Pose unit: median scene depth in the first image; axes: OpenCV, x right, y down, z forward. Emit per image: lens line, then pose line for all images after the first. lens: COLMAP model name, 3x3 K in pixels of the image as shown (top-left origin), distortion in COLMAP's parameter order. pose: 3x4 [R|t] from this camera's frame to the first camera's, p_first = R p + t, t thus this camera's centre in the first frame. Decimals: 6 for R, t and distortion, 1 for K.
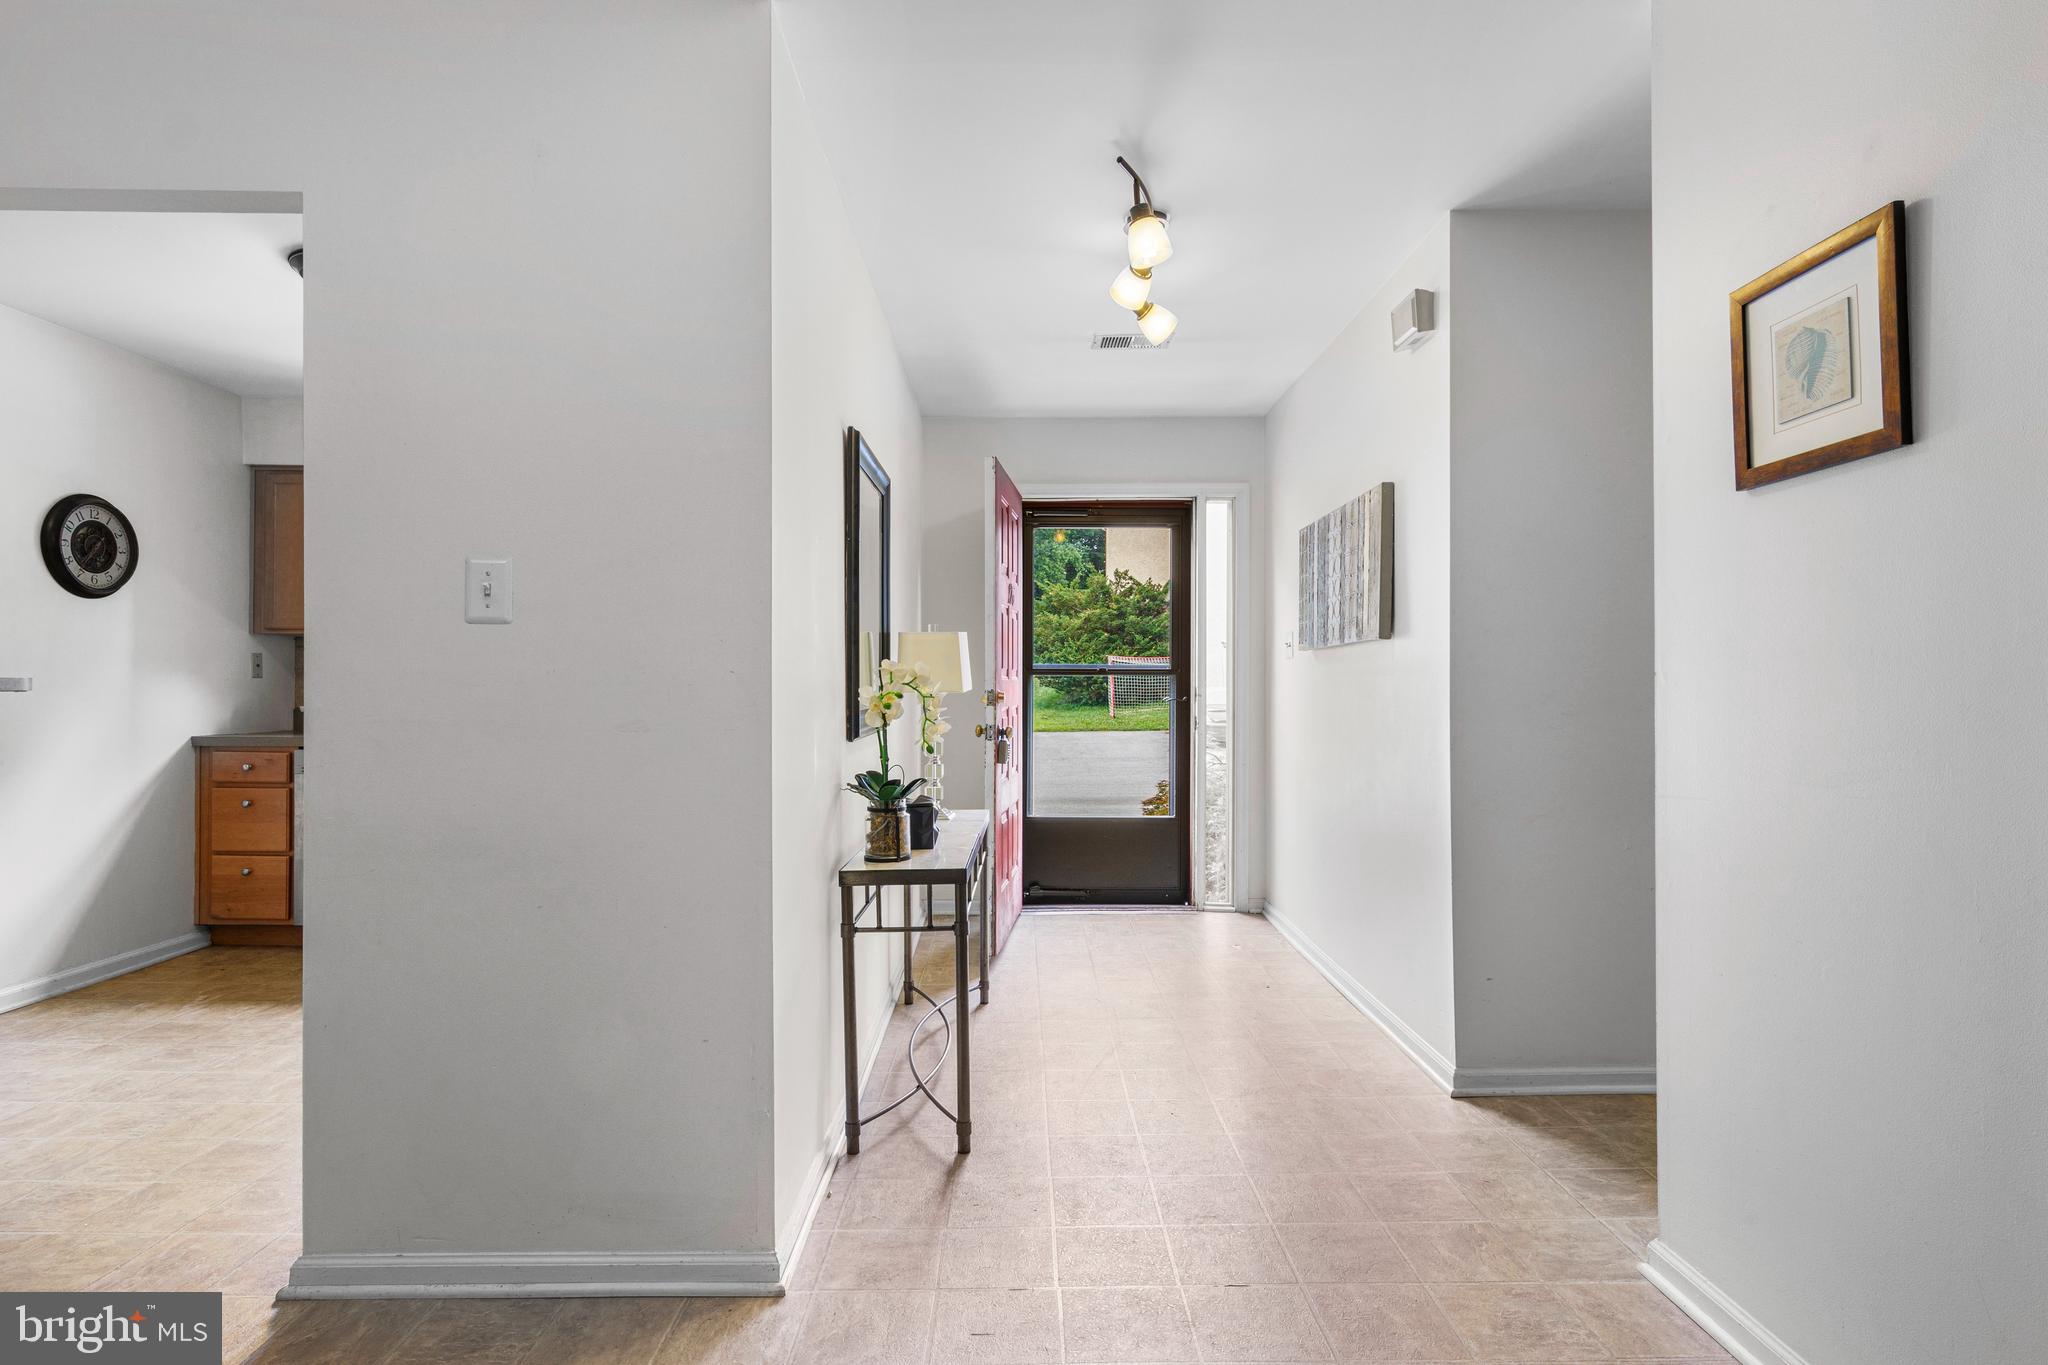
lens RADIAL K [[1043.2, 0, 1022.1], [0, 1043.2, 687.3], [0, 0, 1]] dist [0.013847, -0.006720]
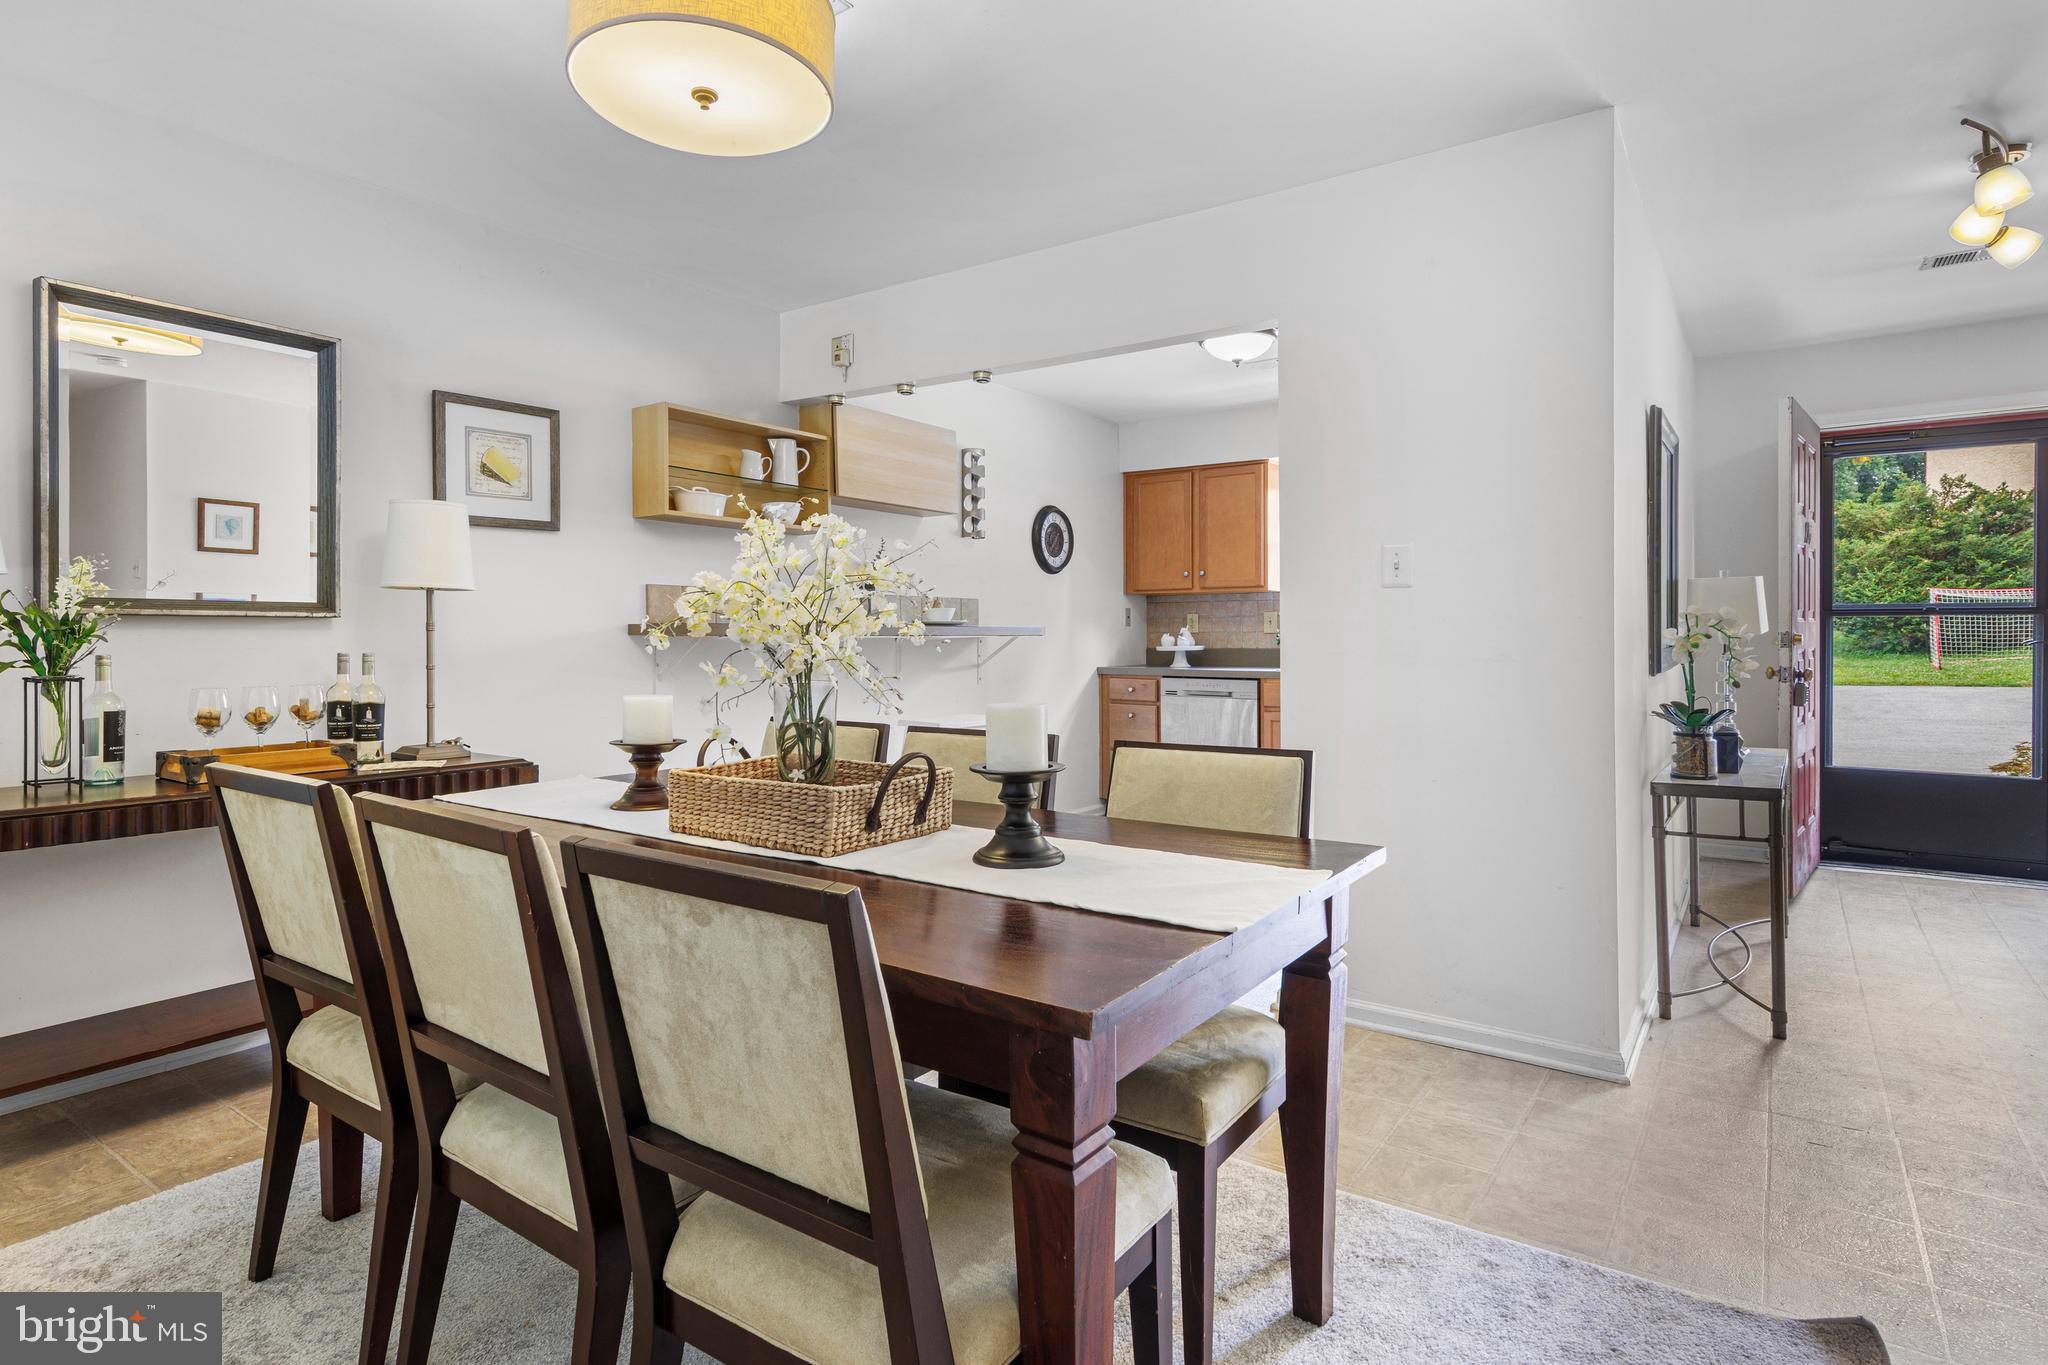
lens RADIAL K [[1055.9, 0, 1033.4], [0, 1055.9, 642.7], [0, 0, 1]] dist [0.017911, -0.006731]
pose [[0.816164, 0.000702, -0.577820, -0.030218], [0.004887, 0.999955, 0.008117, 0.001186], [0.577800, -0.009449, 0.816124, -0.252412]]
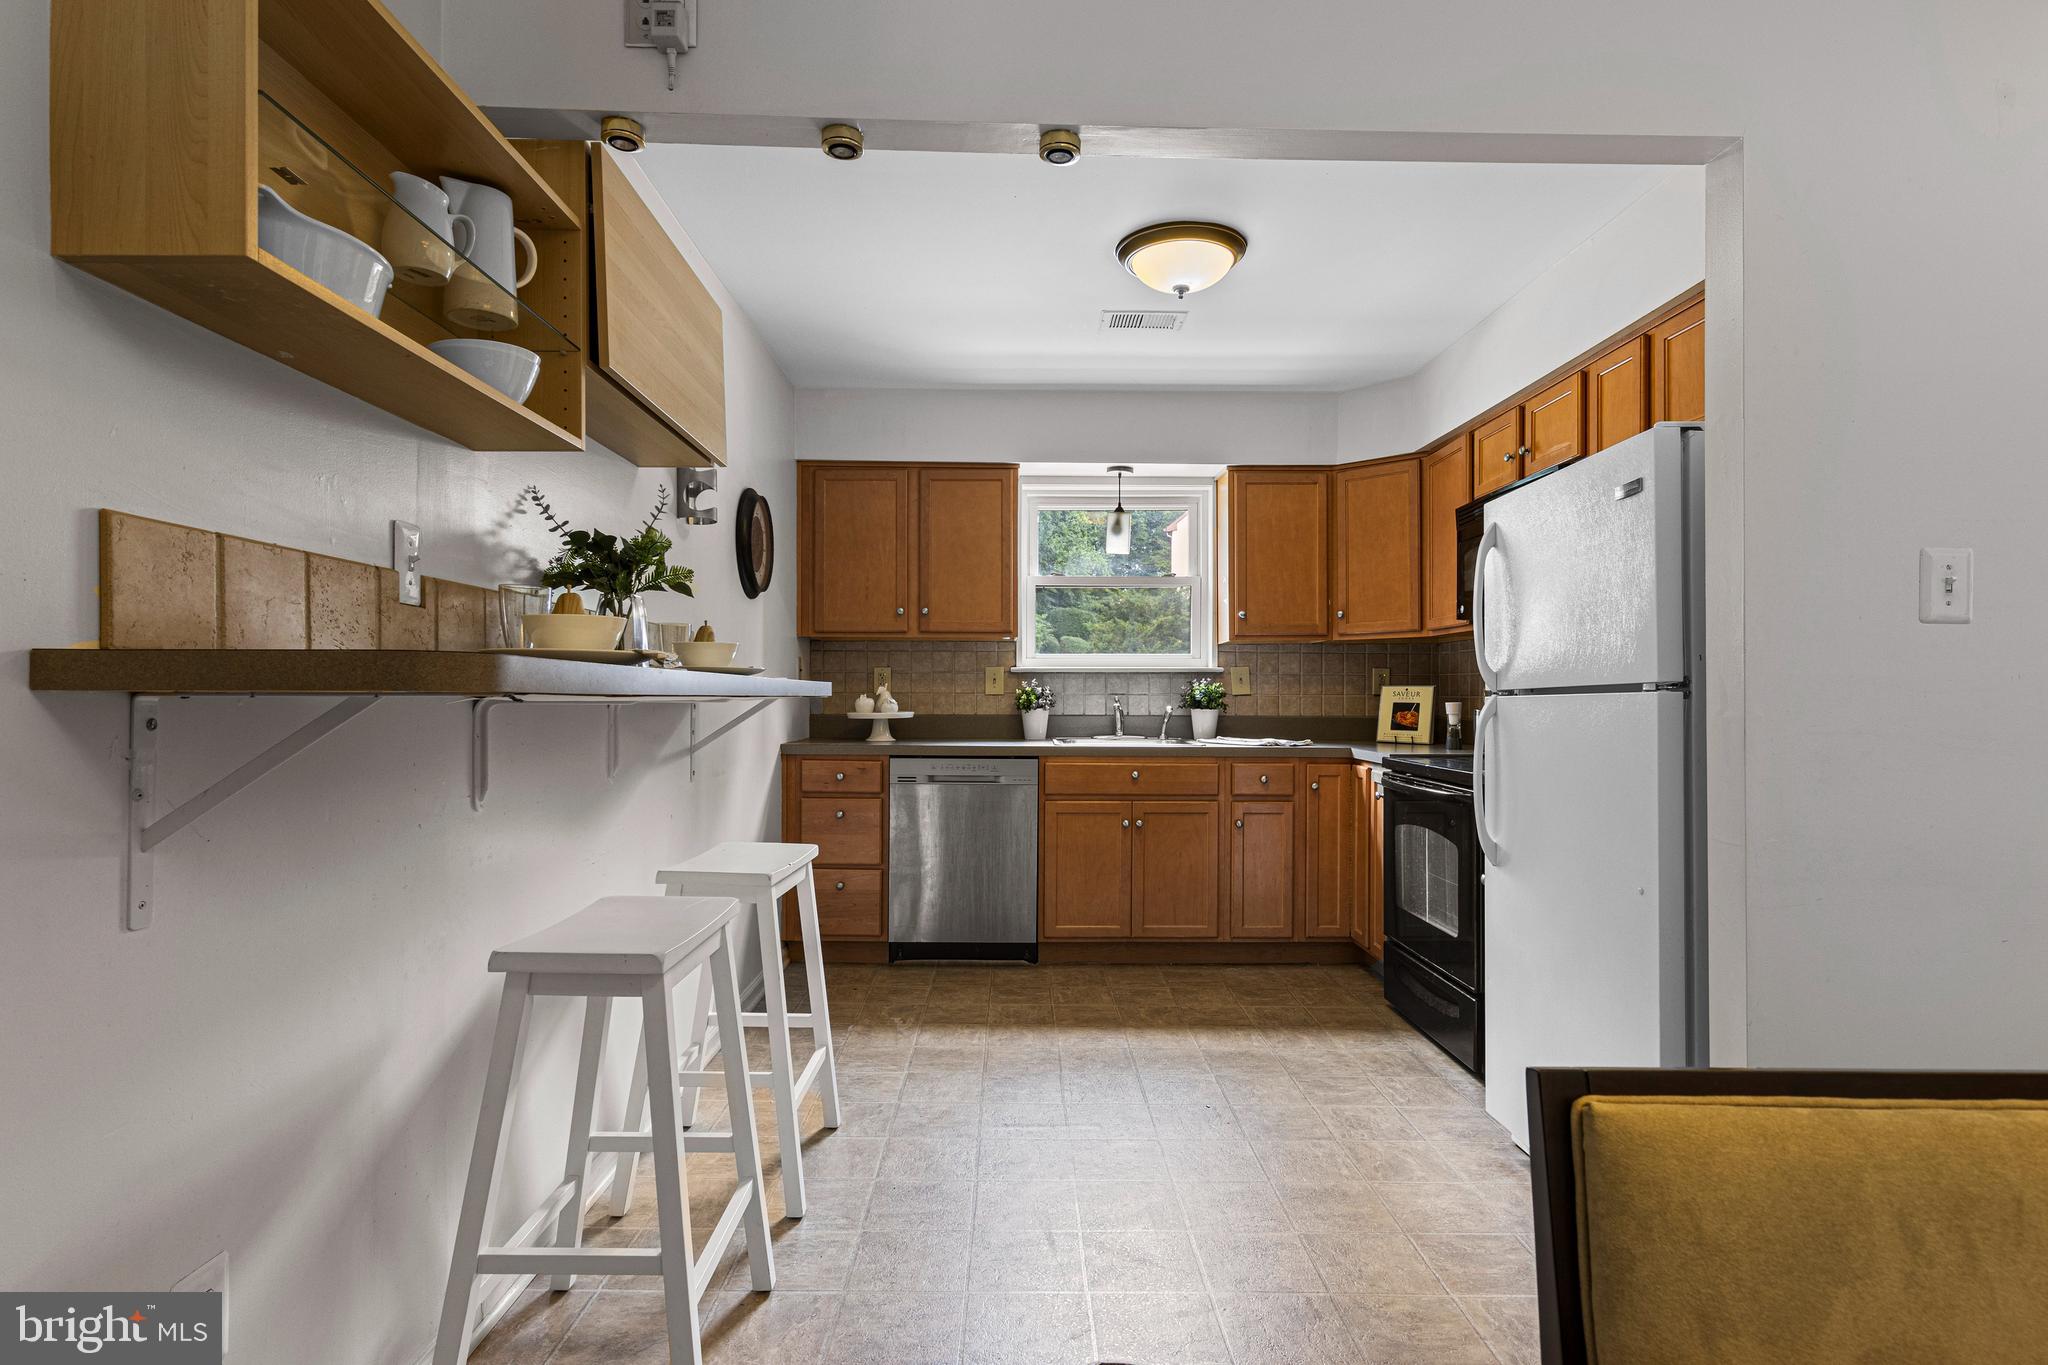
lens RADIAL K [[1043.2, 0, 1022.1], [0, 1043.2, 687.3], [0, 0, 1]] dist [0.013847, -0.006720]
pose [[0.999990, 0.002698, -0.003655, -0.618461], [-0.002722, 0.999975, -0.006518, 0.000536], [0.003637, 0.006528, 0.999972, 0.052251]]
